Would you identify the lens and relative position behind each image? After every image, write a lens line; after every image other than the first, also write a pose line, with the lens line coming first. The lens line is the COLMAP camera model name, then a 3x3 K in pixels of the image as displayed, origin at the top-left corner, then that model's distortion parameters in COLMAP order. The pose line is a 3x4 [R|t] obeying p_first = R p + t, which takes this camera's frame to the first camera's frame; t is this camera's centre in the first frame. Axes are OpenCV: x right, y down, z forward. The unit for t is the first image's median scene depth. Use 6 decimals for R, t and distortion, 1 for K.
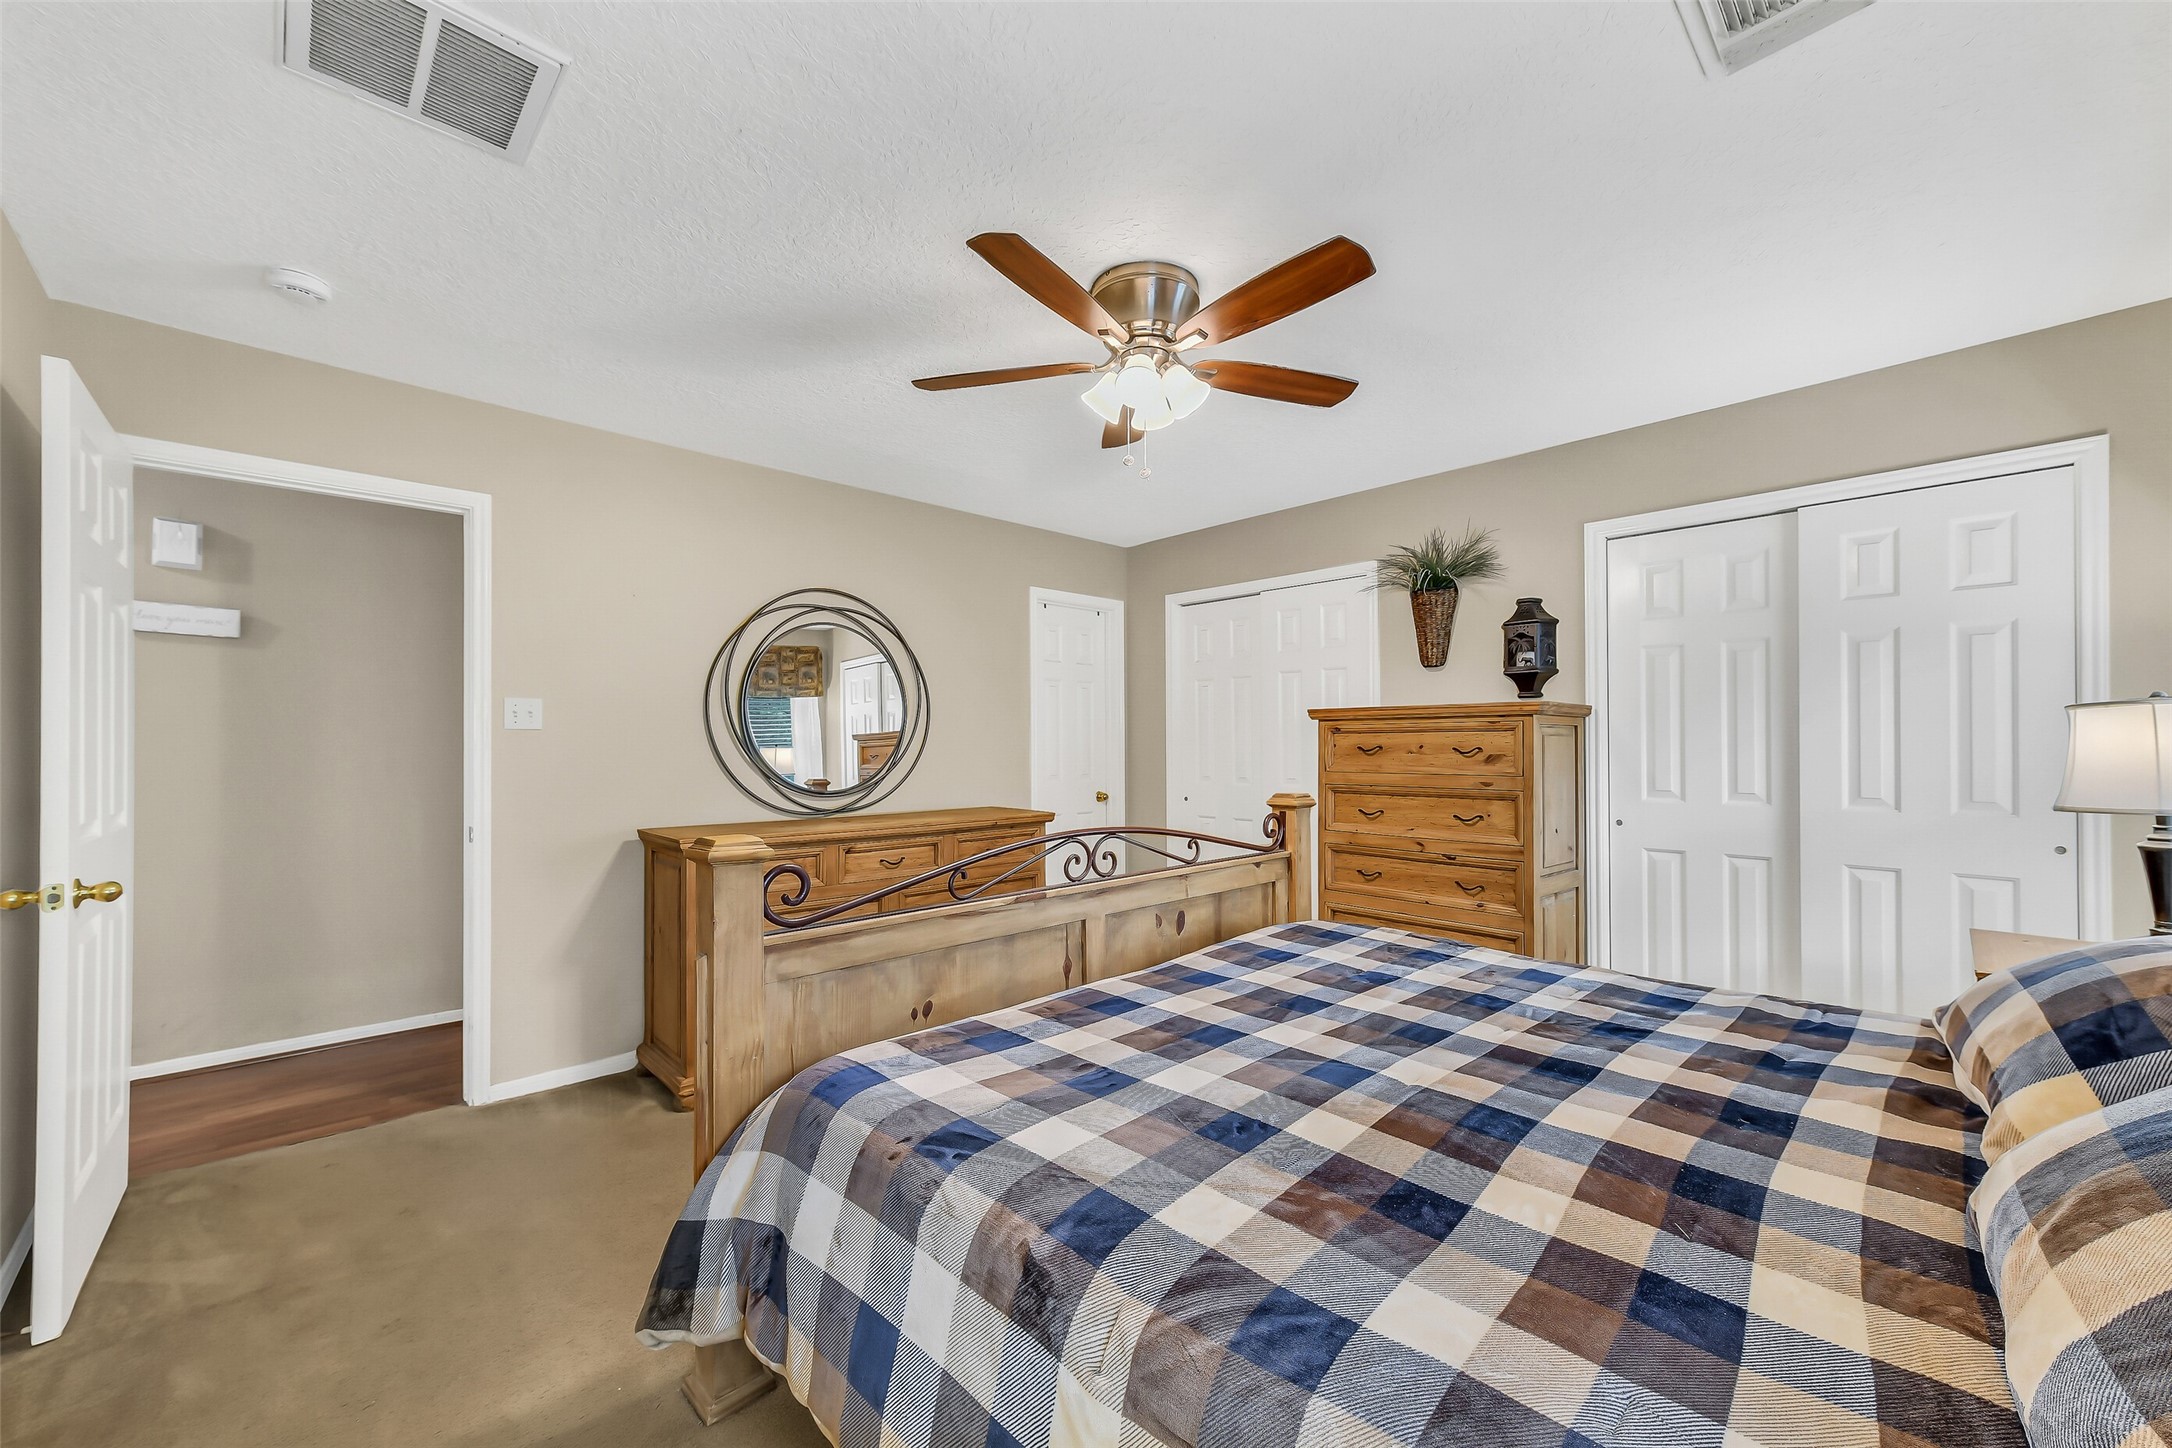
lens RADIAL K [[871.7, 0, 1086.0], [0, 871.7, 724.0], [0, 0, 1]] dist [-0.012723, 0.005998]
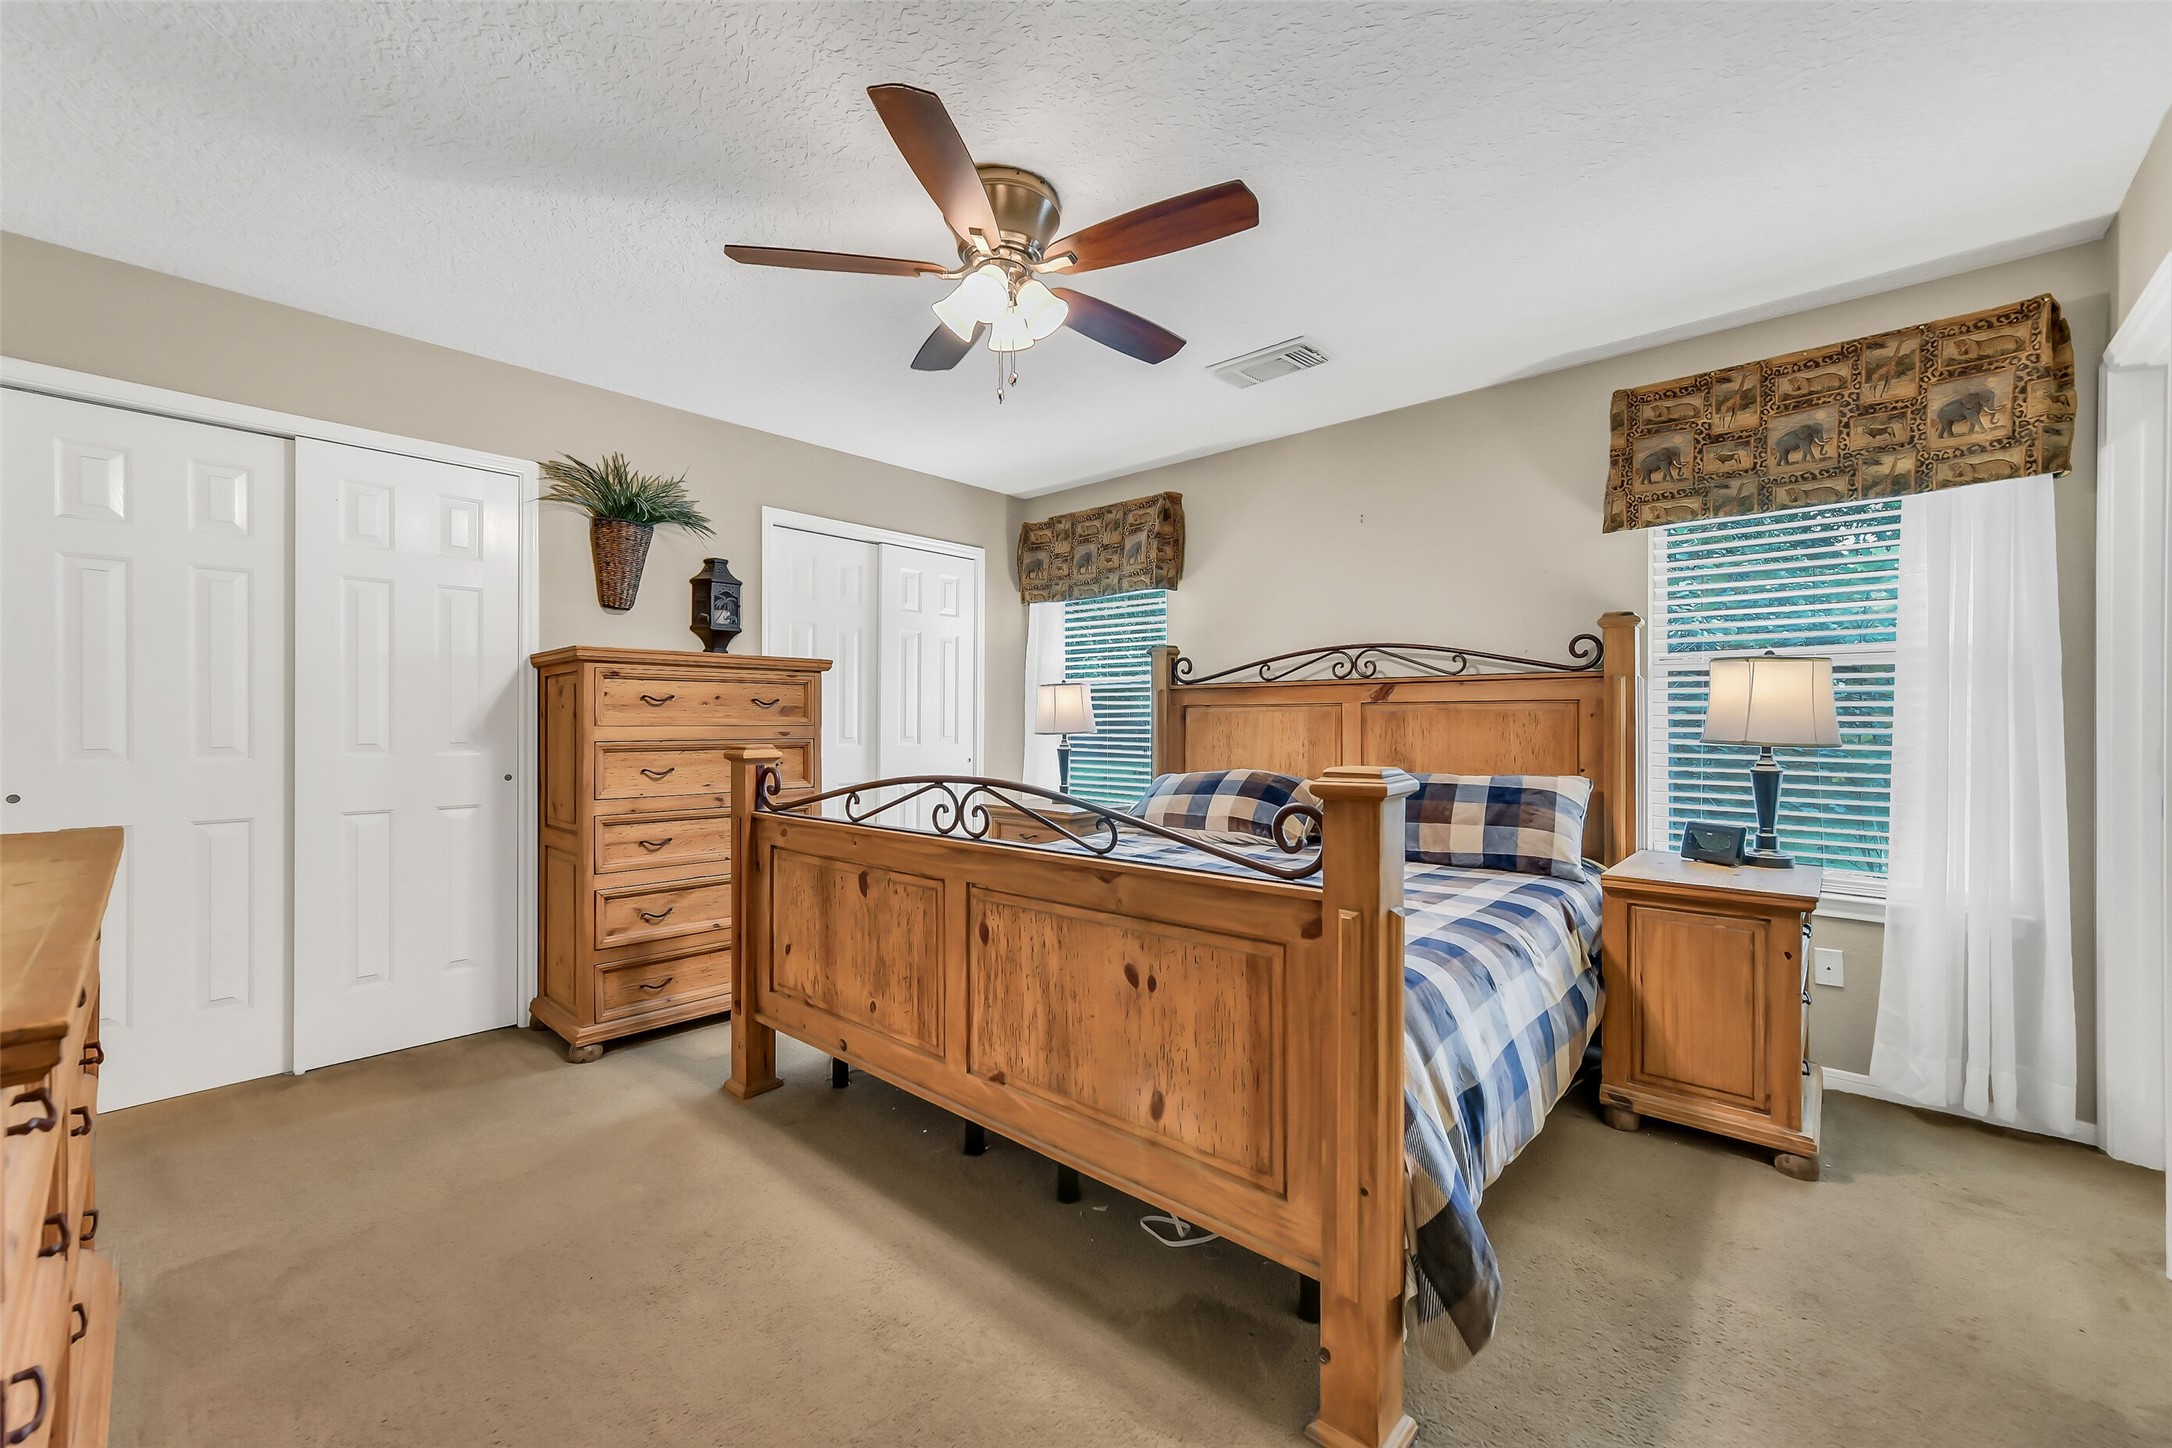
lens RADIAL K [[871.7, 0, 1086.0], [0, 871.7, 724.0], [0, 0, 1]] dist [-0.012723, 0.005998]
pose [[-0.093721, 0.001052, 0.995598, -0.593268], [-0.022391, 0.999744, -0.003164, 0.048563], [-0.995347, -0.022589, -0.093673, 0.676598]]
